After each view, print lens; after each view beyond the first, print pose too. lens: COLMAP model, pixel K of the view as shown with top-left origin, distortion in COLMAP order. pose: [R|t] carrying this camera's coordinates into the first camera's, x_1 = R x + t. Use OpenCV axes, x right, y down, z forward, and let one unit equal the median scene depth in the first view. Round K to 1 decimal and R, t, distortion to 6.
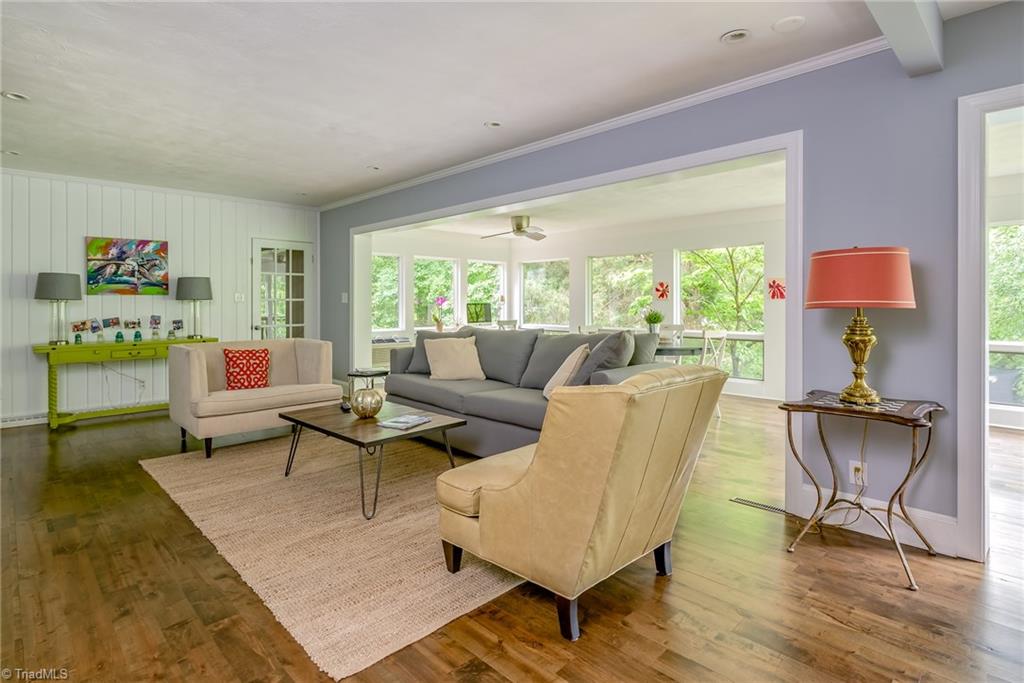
lens RADIAL K [[526.4, 0, 482.7], [0, 526.4, 304.8], [0, 0, 1]] dist [-0.000878, -0.000193]
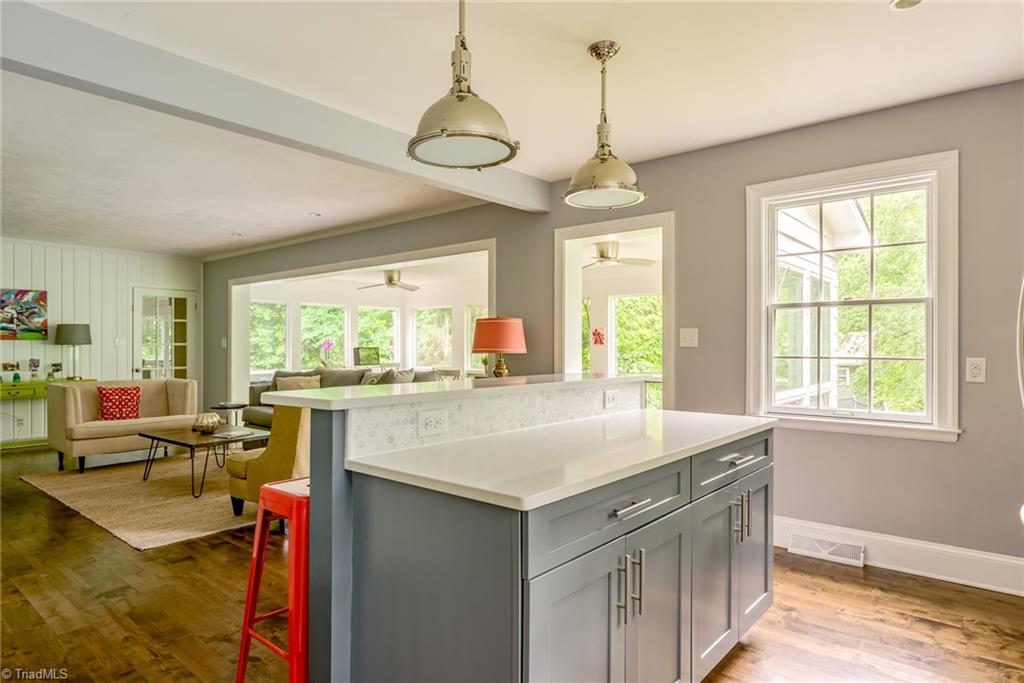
lens RADIAL K [[599.9, 0, 521.4], [0, 599.9, 346.9], [0, 0, 1]] dist [0.005587, 0.000576]
pose [[0.992125, 0.001050, 0.125246, 0.228919], [-0.001012, 0.999999, -0.000368, -0.005433], [-0.125246, 0.000238, 0.992126, -0.374297]]
